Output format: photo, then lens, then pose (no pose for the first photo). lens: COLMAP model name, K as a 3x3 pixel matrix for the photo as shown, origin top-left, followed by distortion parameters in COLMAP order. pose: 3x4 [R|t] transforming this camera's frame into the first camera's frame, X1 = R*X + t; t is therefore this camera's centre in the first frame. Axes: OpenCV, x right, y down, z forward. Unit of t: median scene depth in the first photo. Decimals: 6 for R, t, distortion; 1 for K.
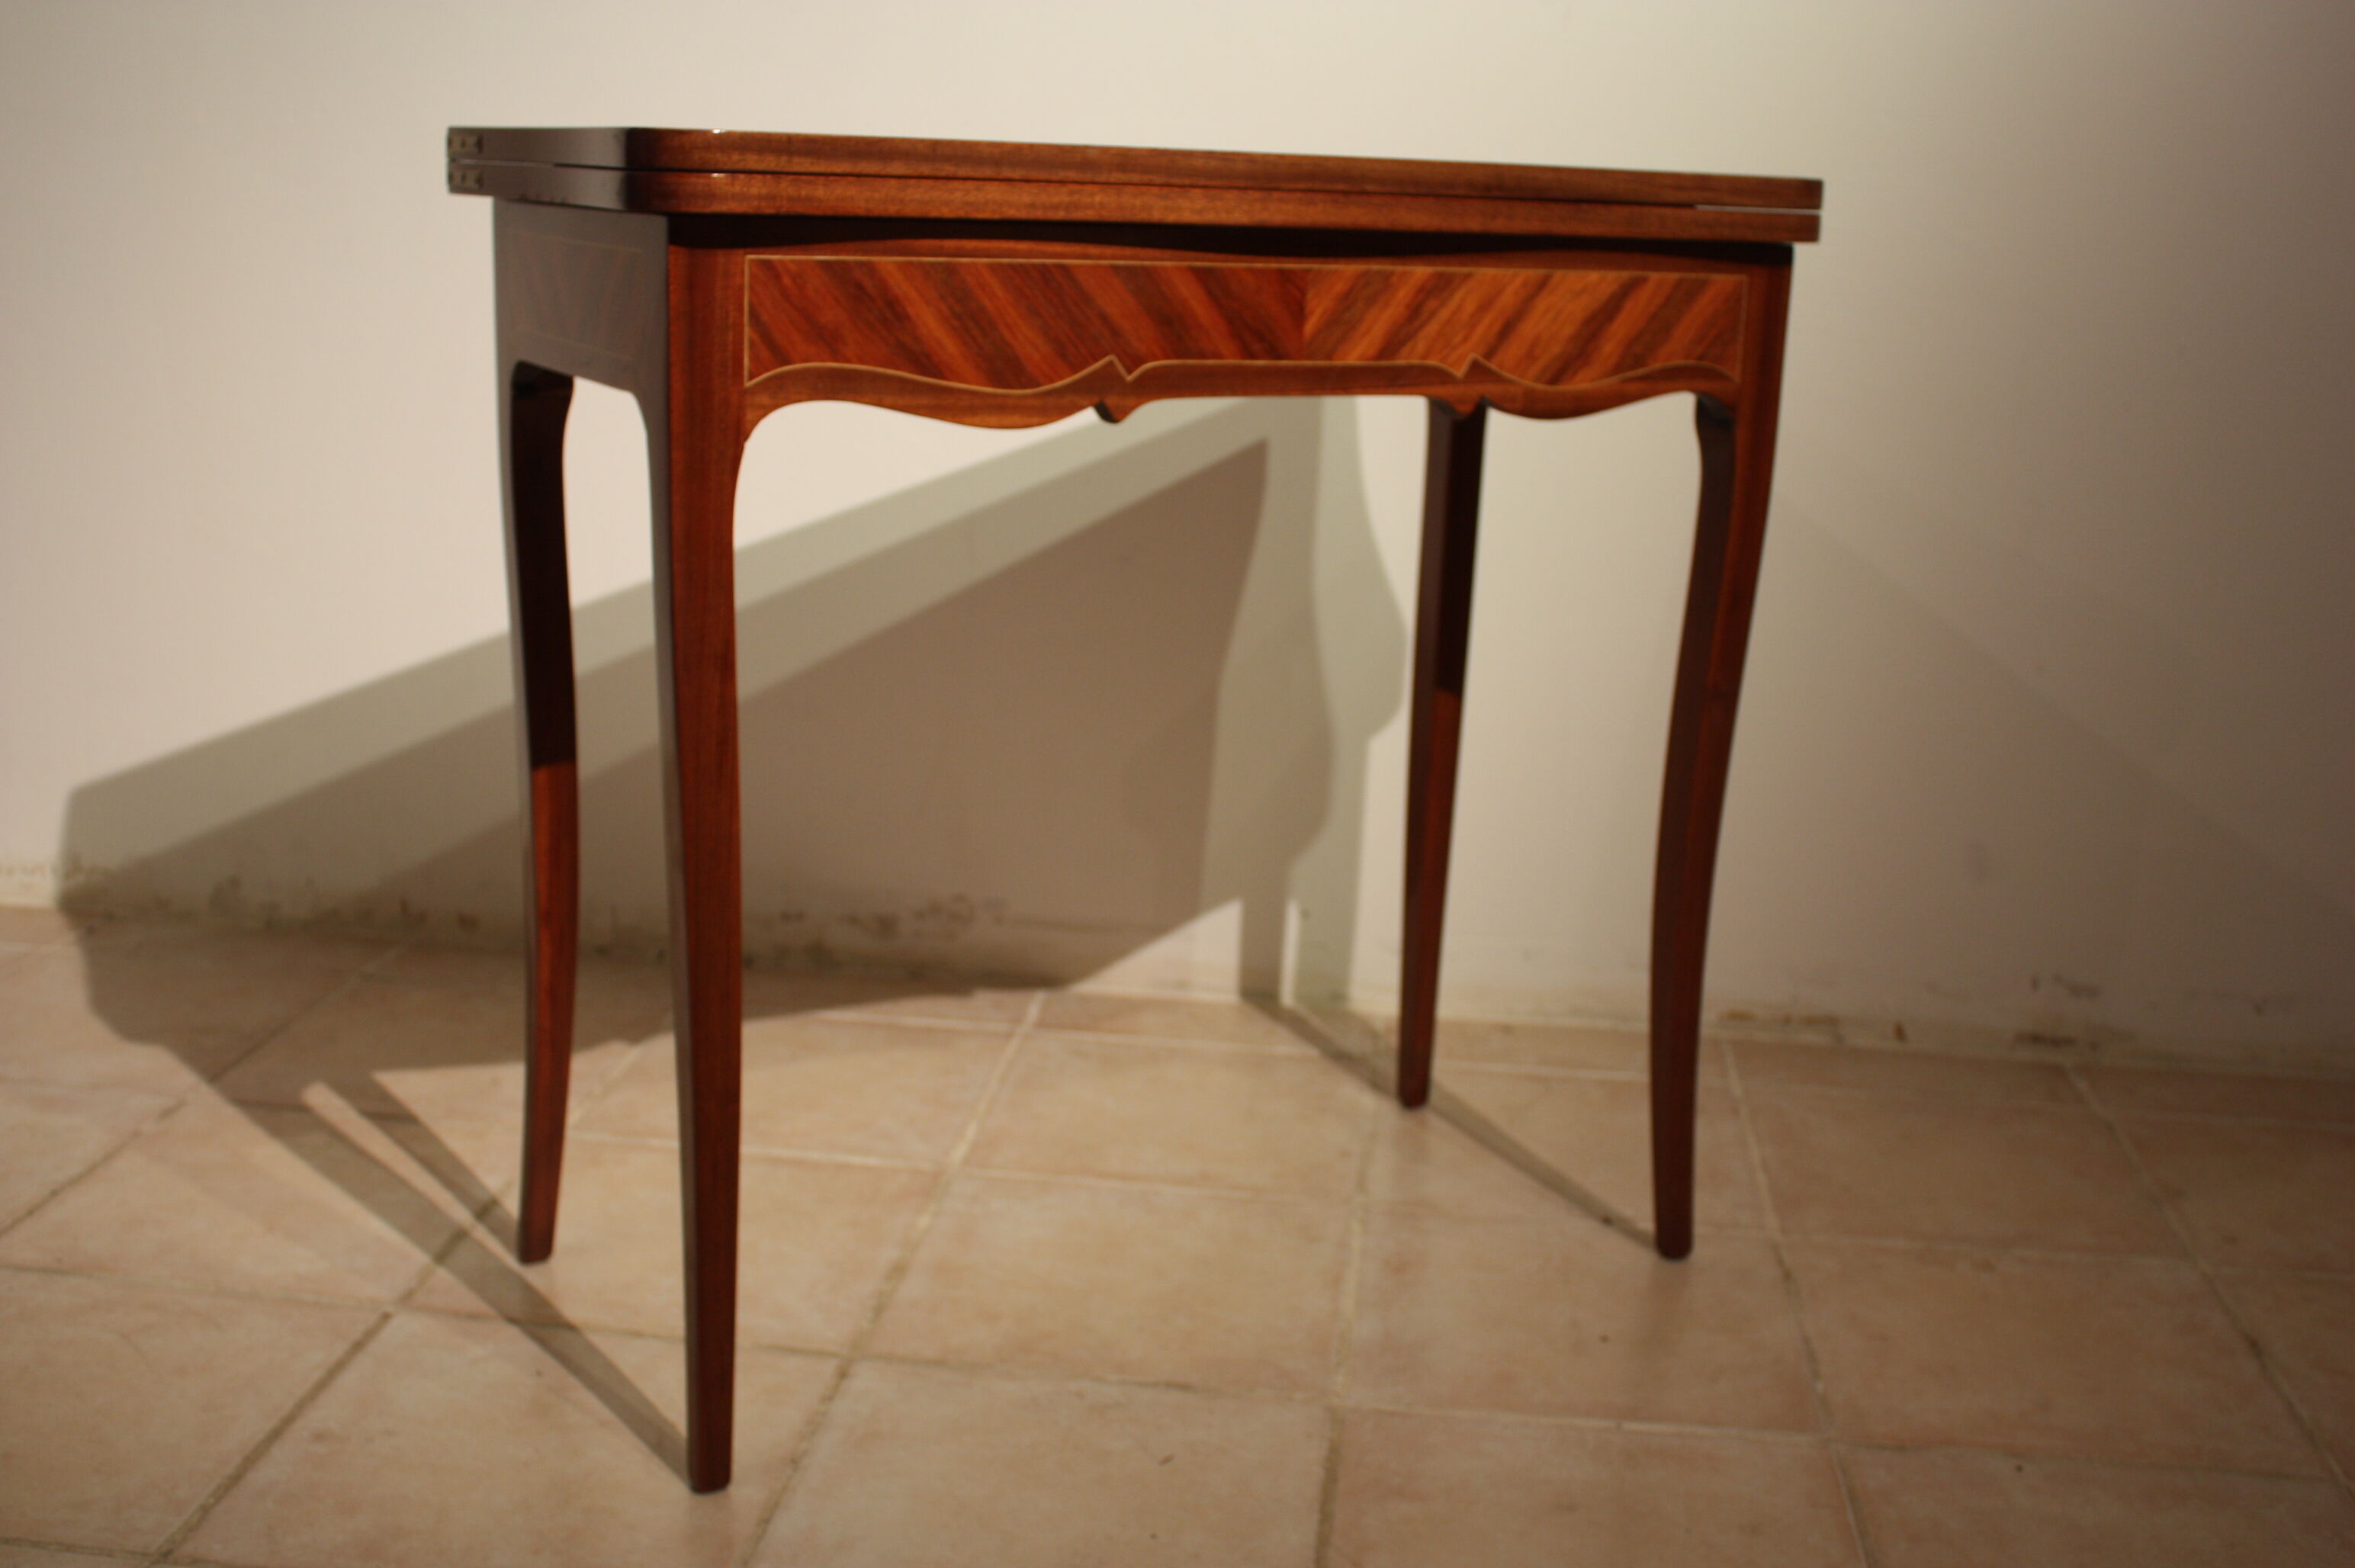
lens RADIAL K [[2391.4, 0, 1177.5], [0, 2391.4, 784.0], [0, 0, 1]] dist [-0.132970, 0.137745]
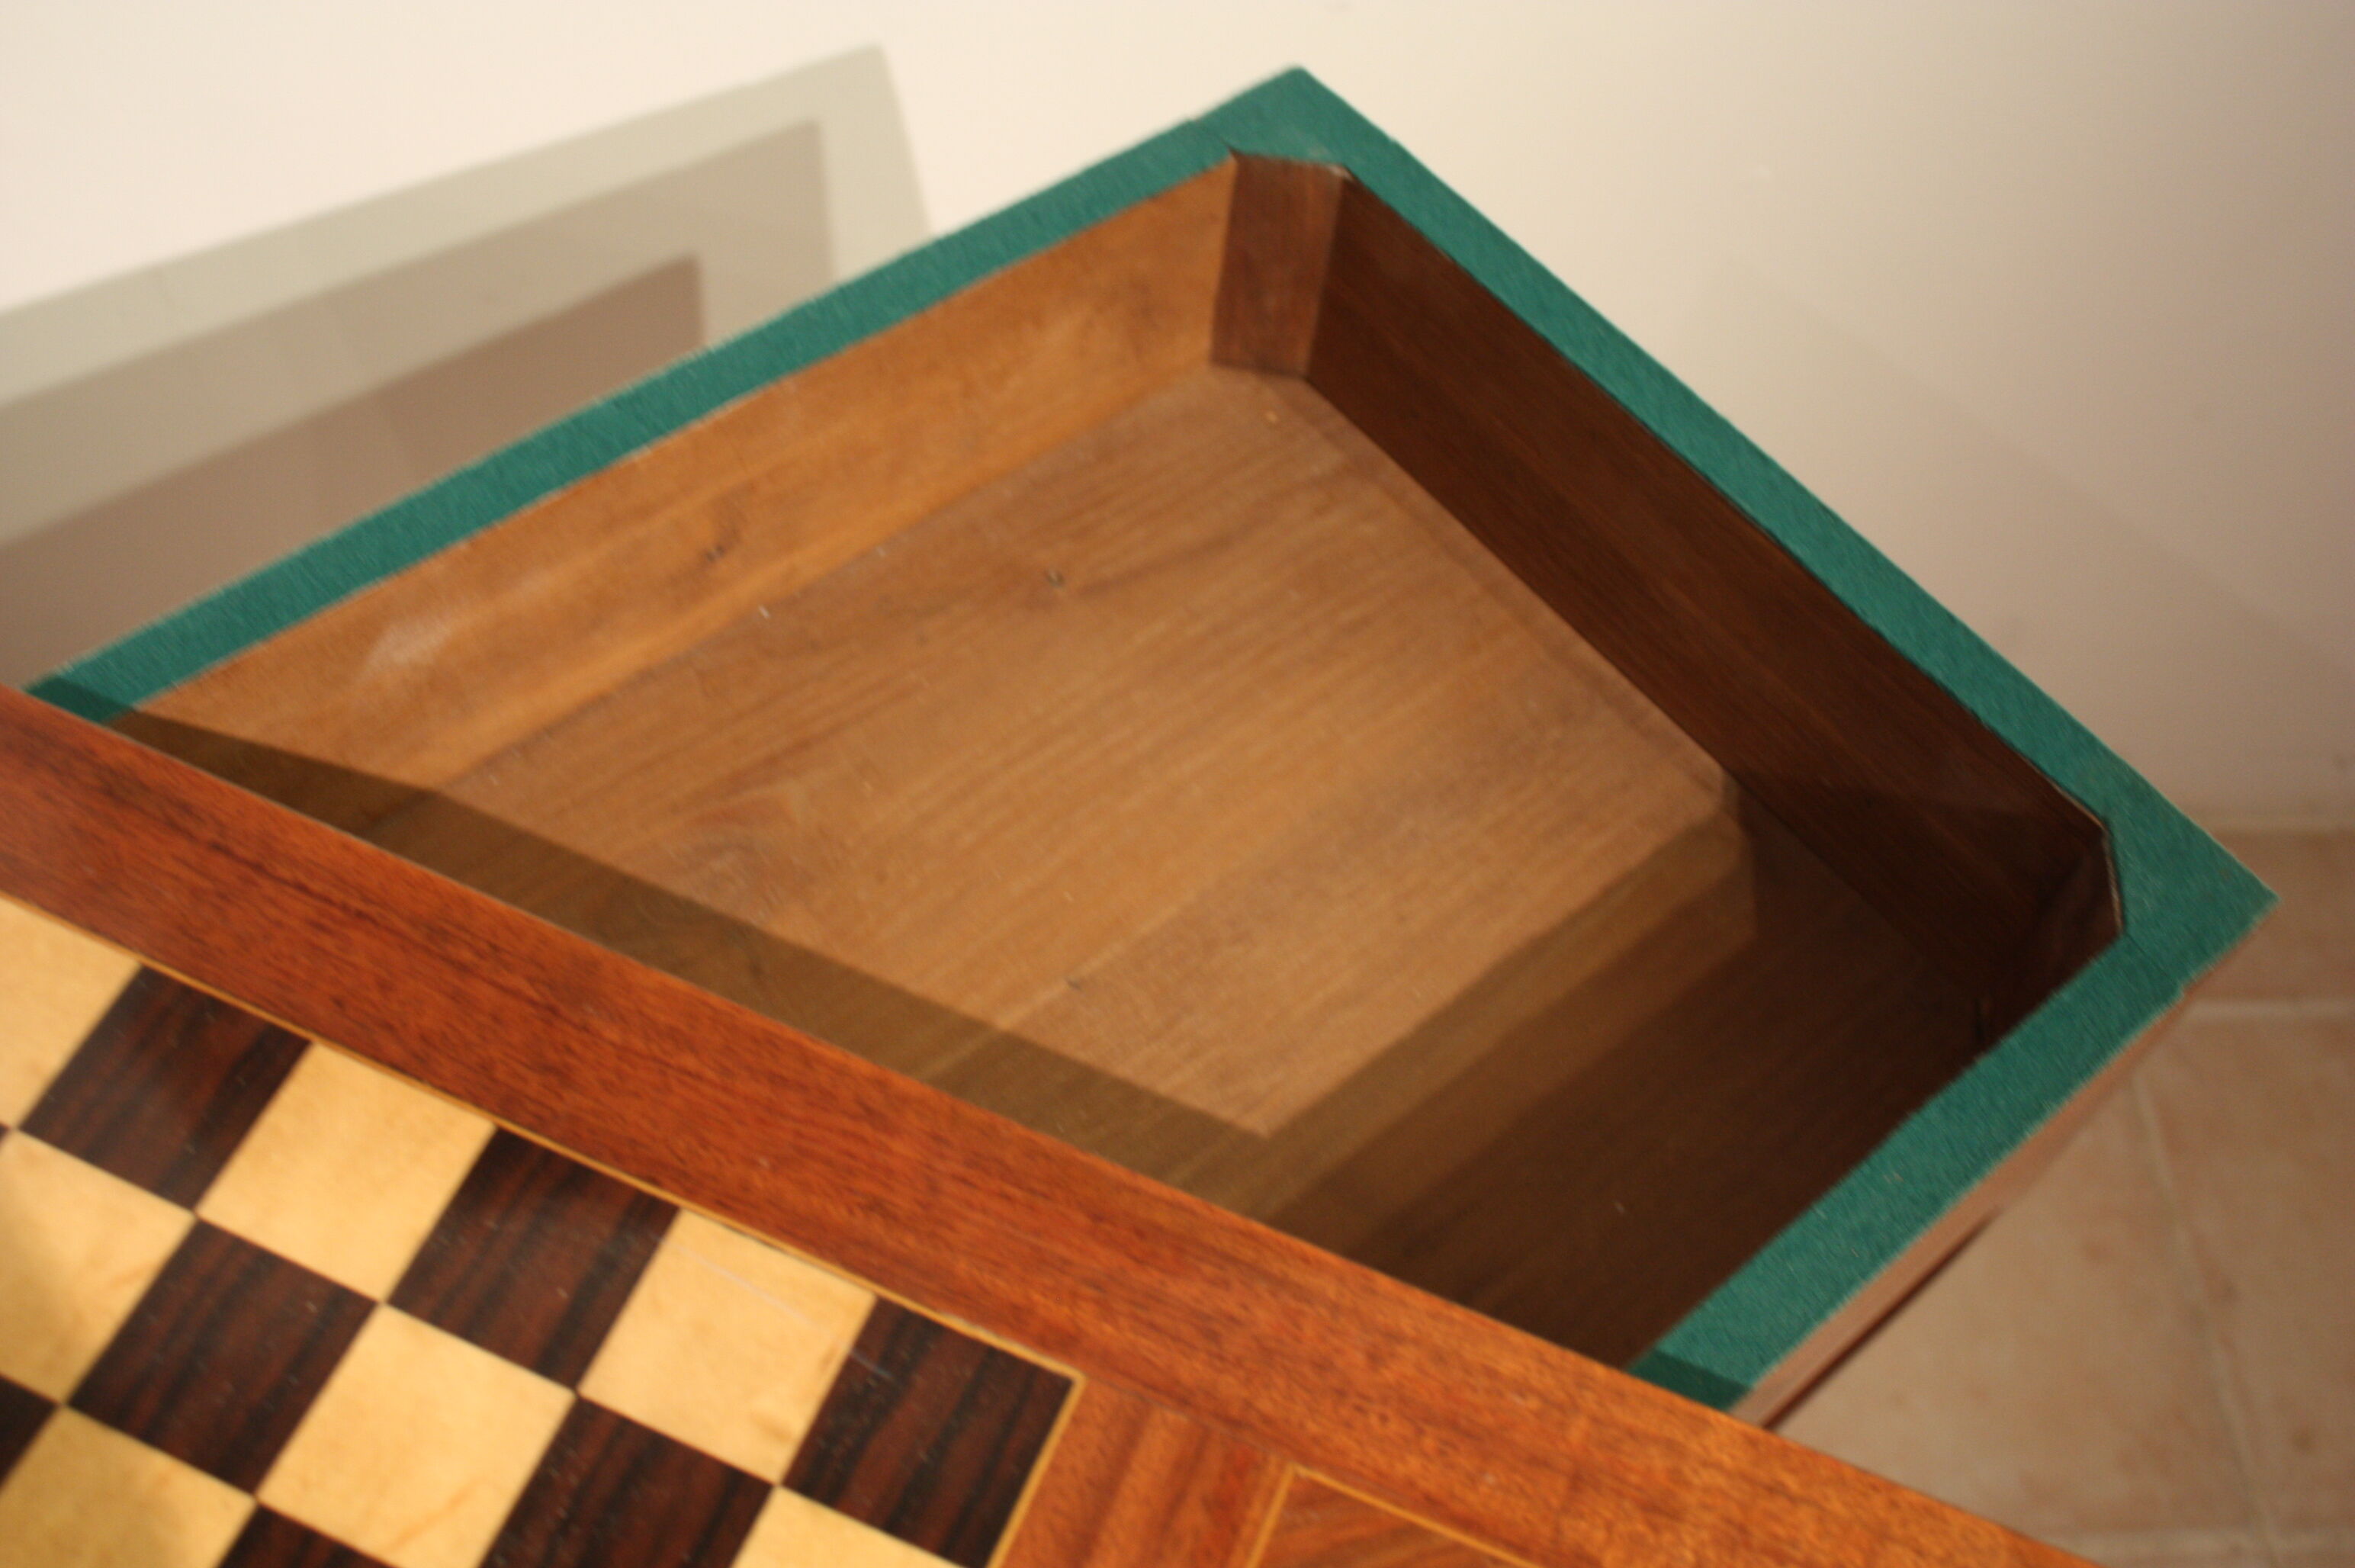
lens RADIAL K [[2391.4, 0, 1177.5], [0, 2391.4, 784.0], [0, 0, 1]] dist [-0.132970, 0.137745]
pose [[0.982694, -0.117827, 0.142934, 0.045002], [-0.006545, 0.749053, 0.662477, -0.462601], [-0.185123, -0.651948, 0.735319, 0.751929]]
